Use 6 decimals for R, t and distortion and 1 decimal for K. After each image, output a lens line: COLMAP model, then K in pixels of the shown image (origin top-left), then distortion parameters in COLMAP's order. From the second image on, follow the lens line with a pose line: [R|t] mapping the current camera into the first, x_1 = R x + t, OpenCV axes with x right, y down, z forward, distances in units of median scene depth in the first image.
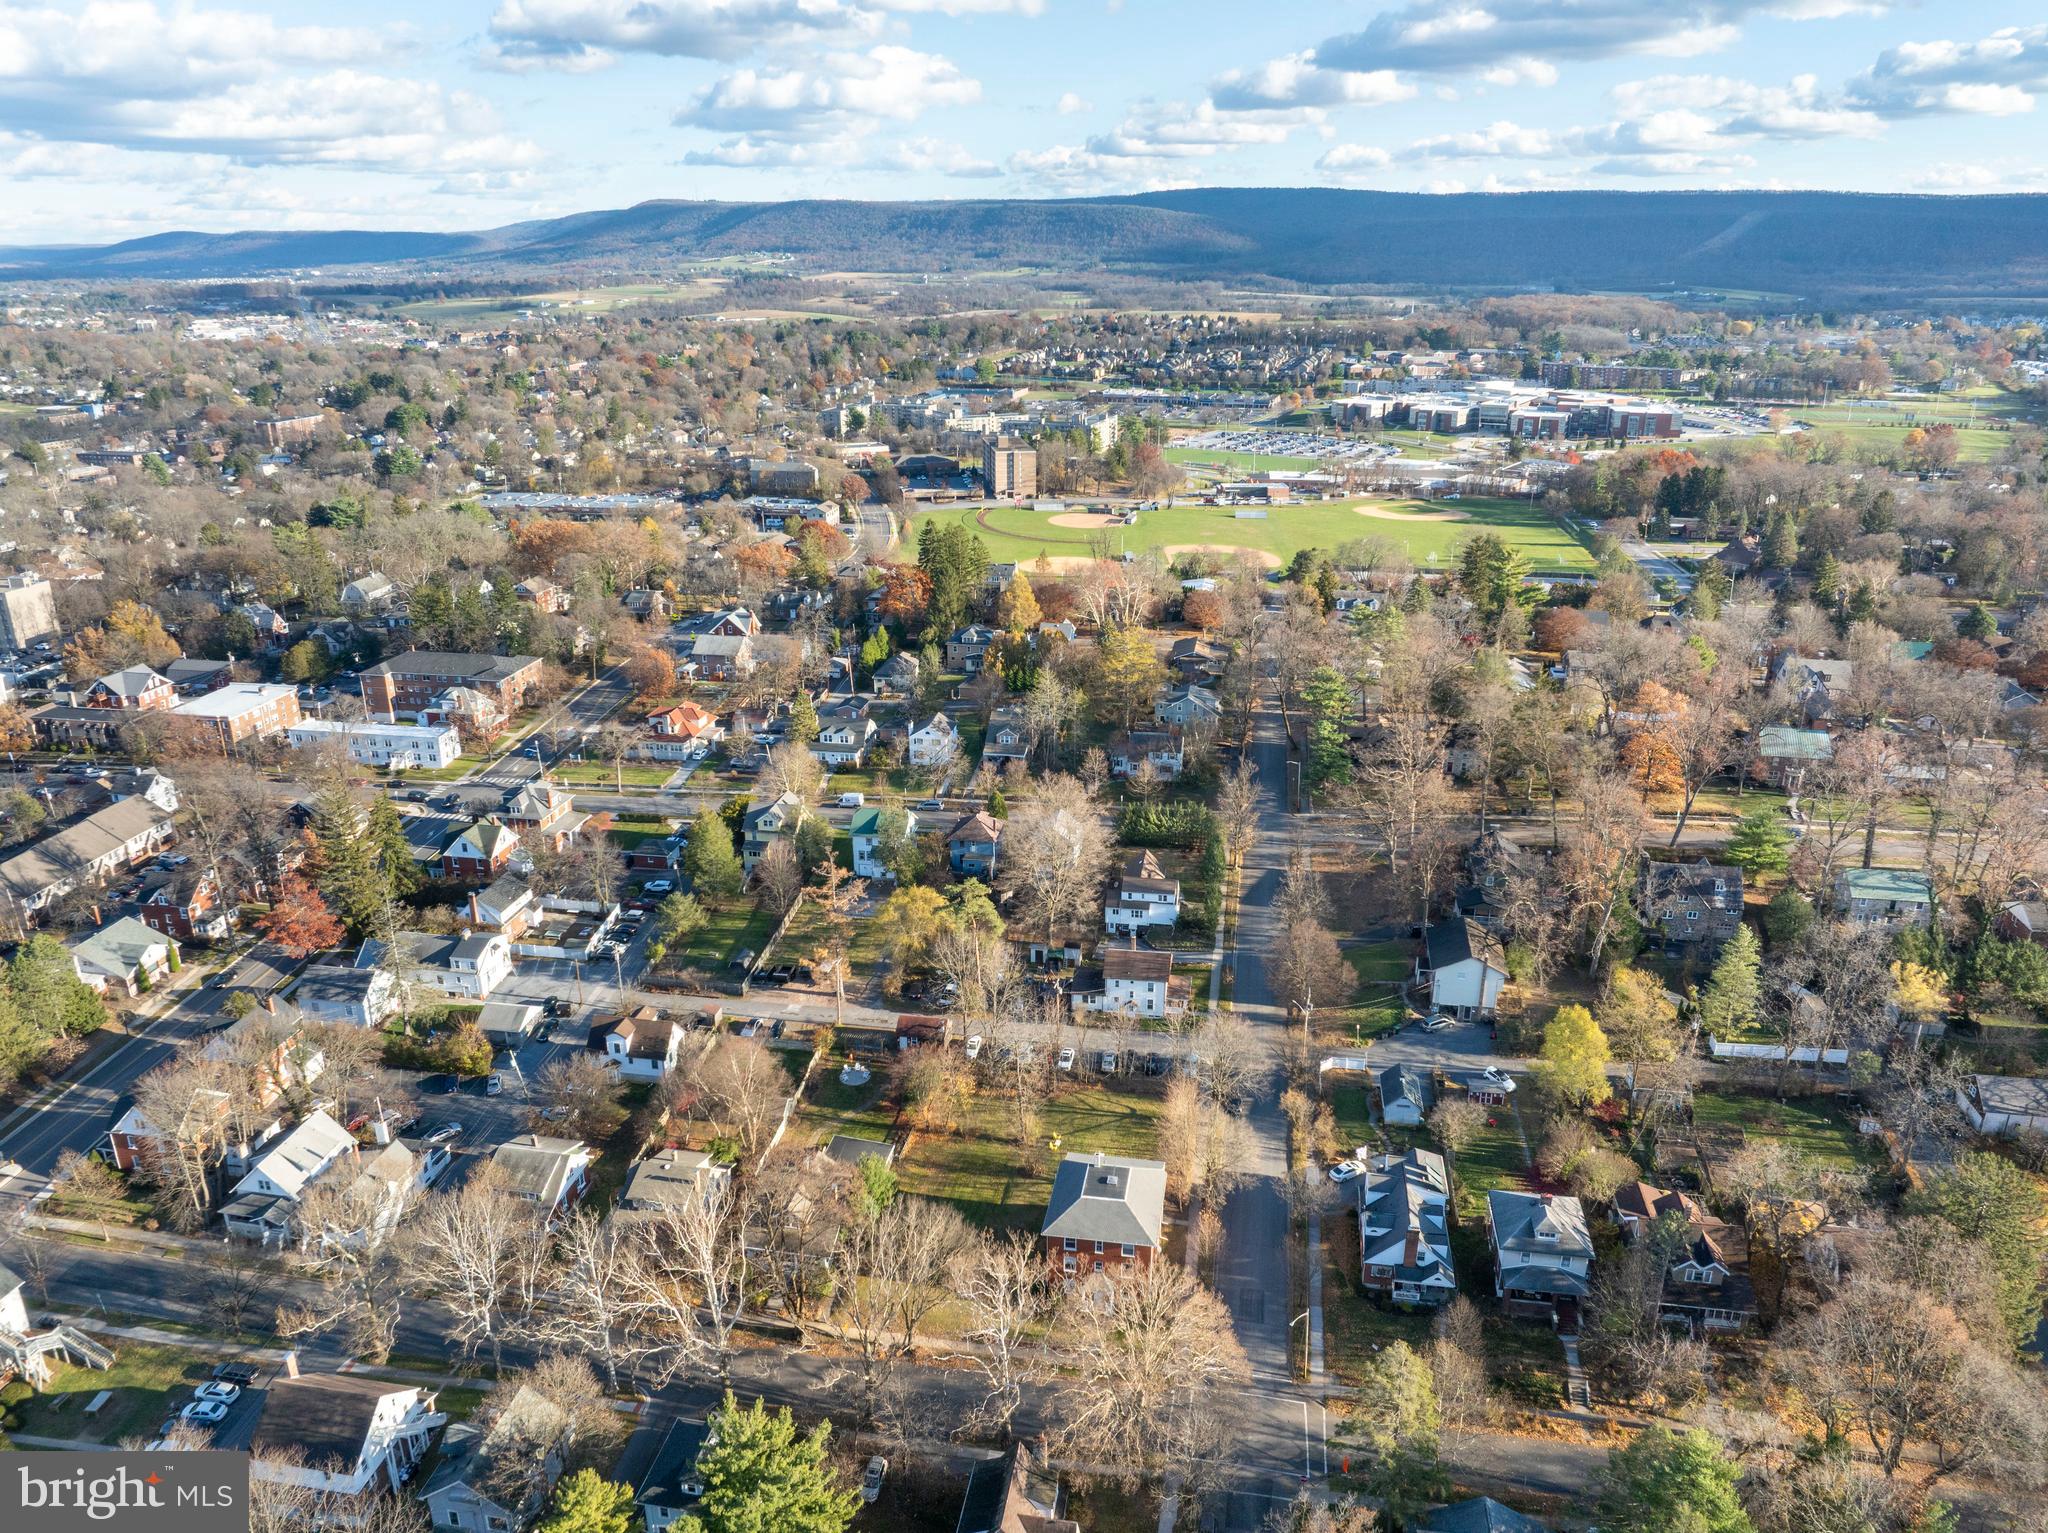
lens RADIAL K [[1408.3, 0, 1025.4], [0, 1408.3, 829.9], [0, 0, 1]] dist [-0.032546, 0.007764]
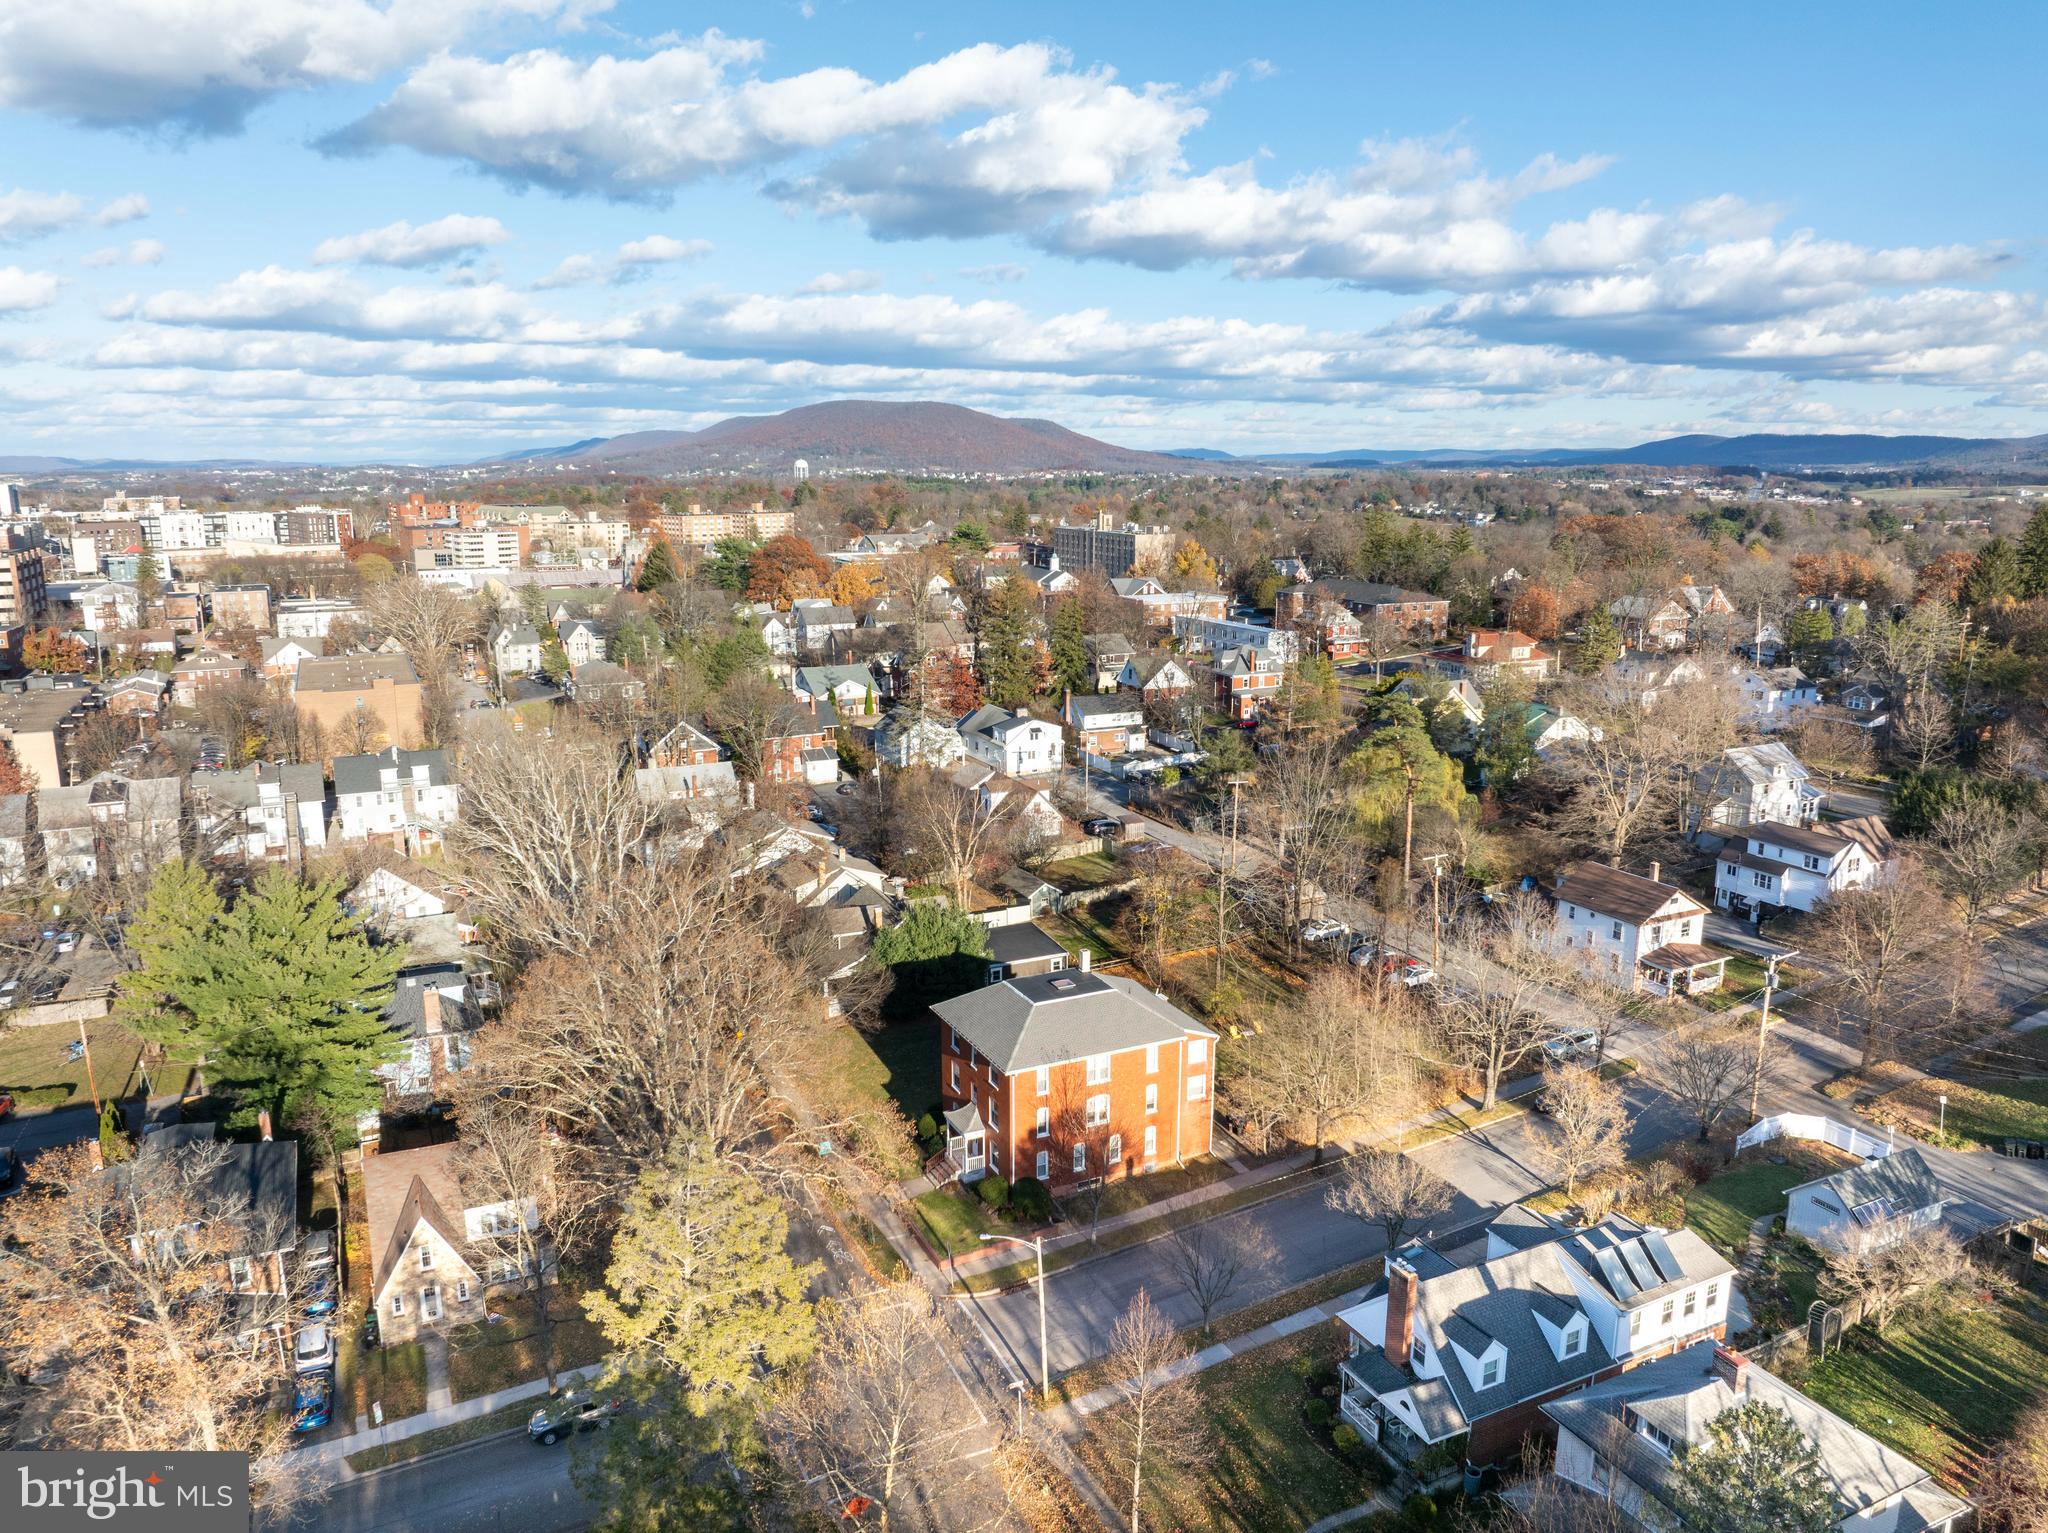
lens RADIAL K [[1449.1, 0, 1024.0], [0, 1449.1, 766.5], [0, 0, 1]] dist [-0.035544, -0.000019]
pose [[0.578149, 0.174265, -0.797104, 0.126123], [-0.318697, 0.947553, -0.023998, 0.043586], [0.751116, 0.267909, 0.603365, 0.141114]]
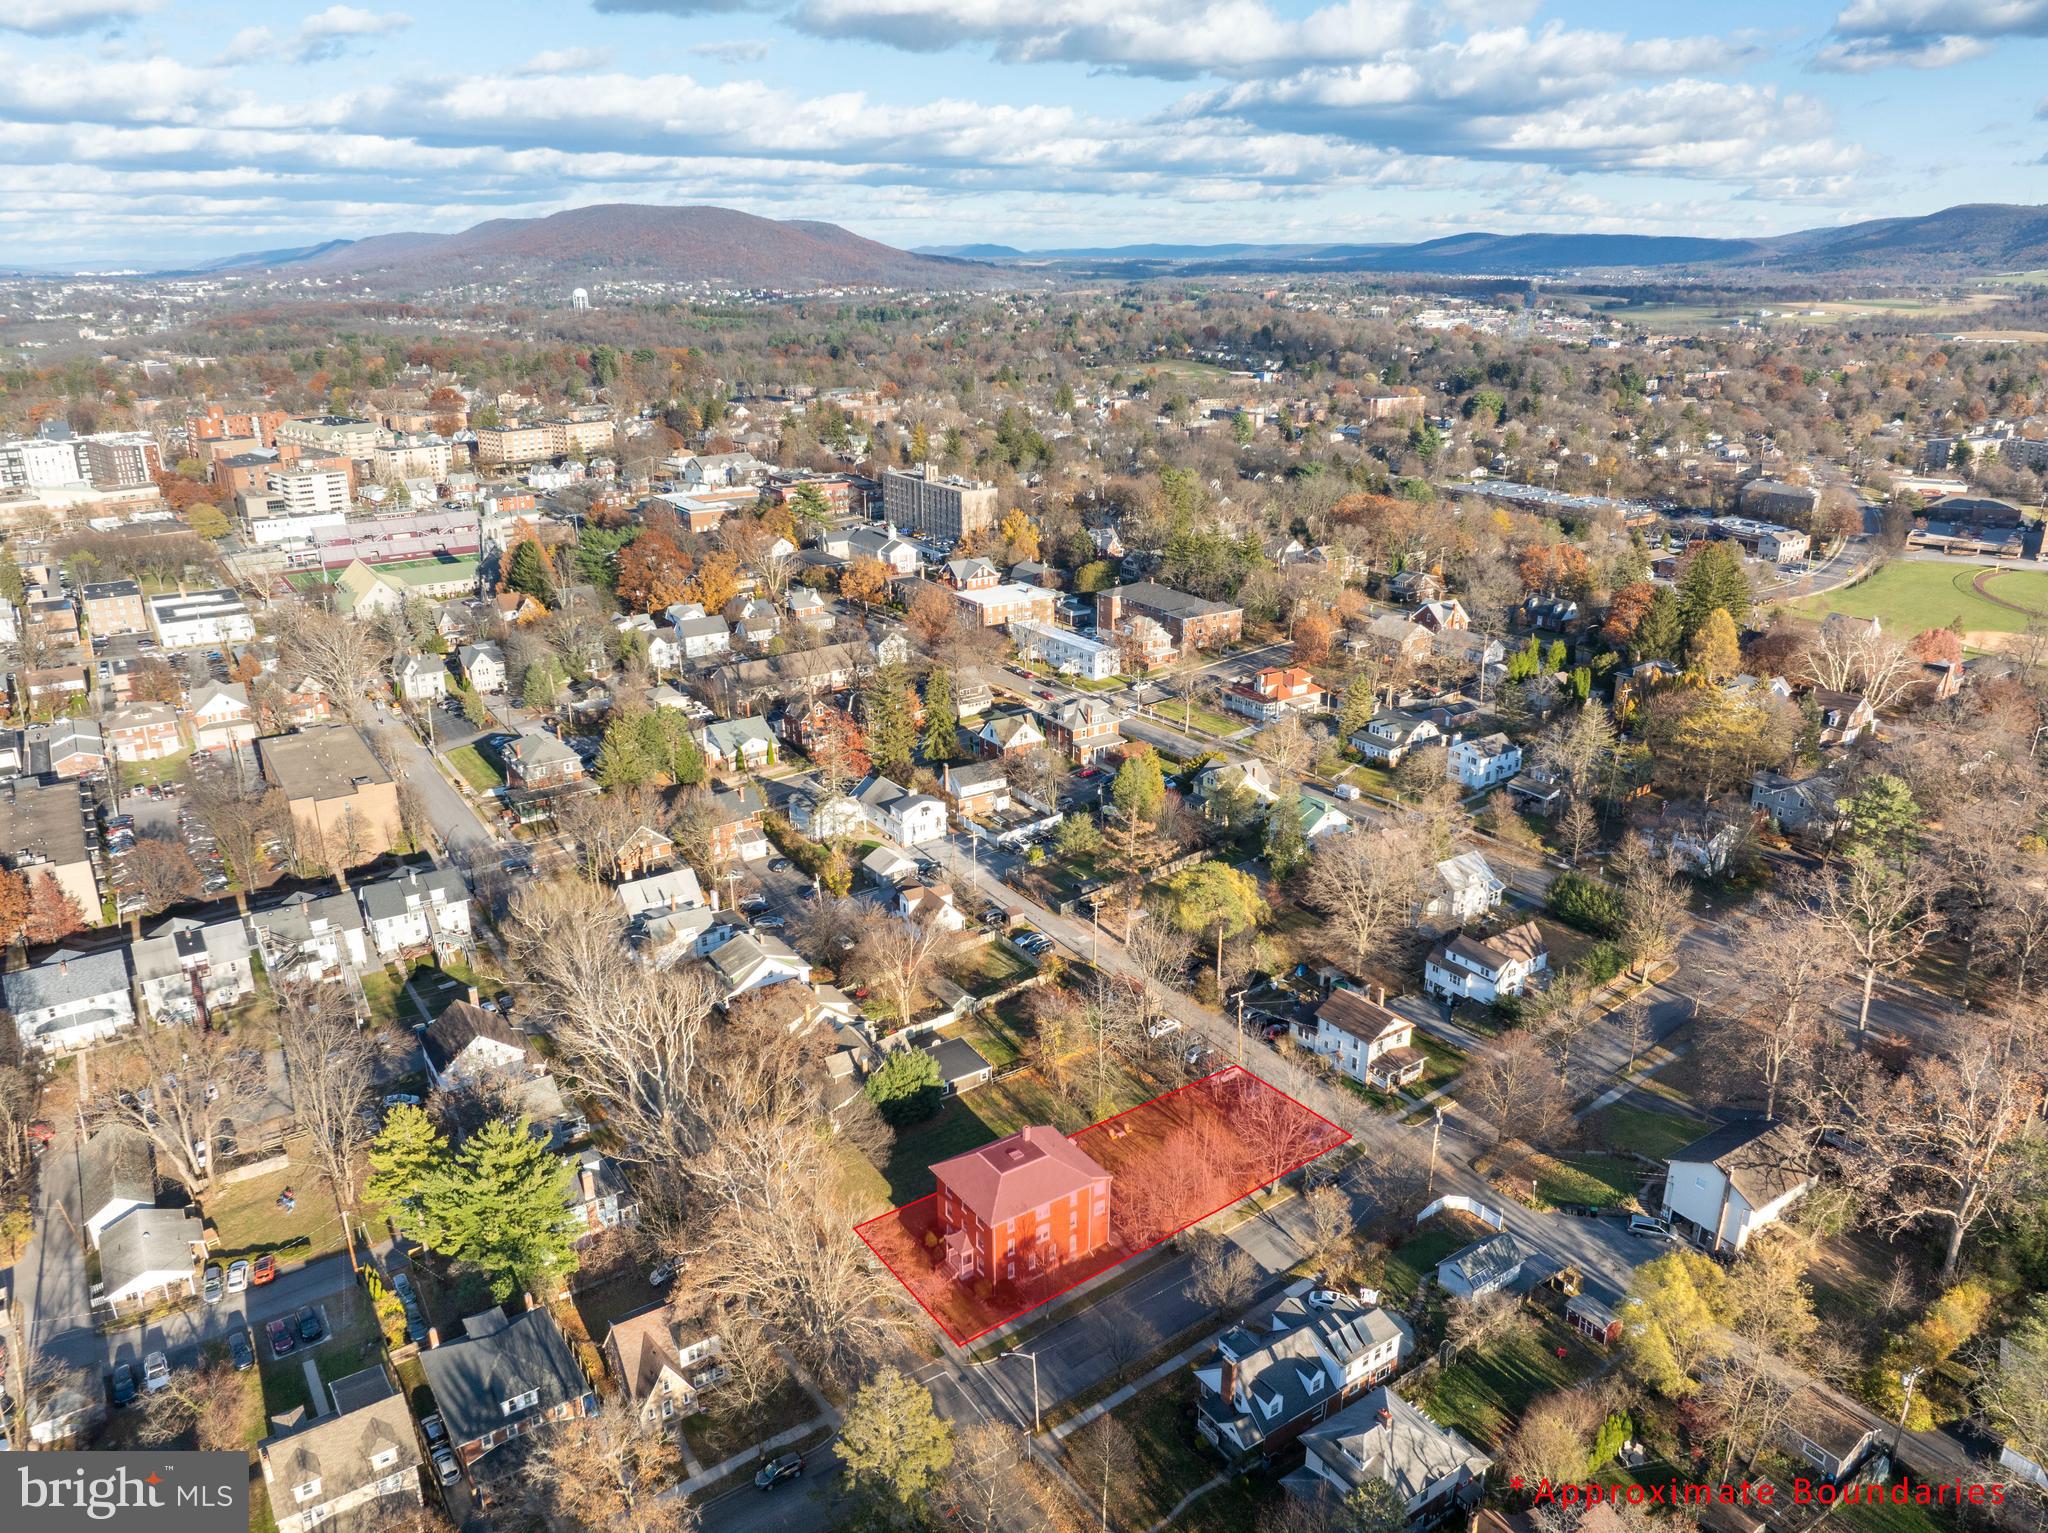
lens RADIAL K [[1449.1, 0, 1024.0], [0, 1449.1, 766.5], [0, 0, 1]] dist [-0.035544, -0.000019]
pose [[0.687897, 0.244760, -0.683294, 0.161118], [-0.279892, 0.958066, 0.061408, -0.015347], [0.669671, 0.149006, 0.727556, 0.059400]]
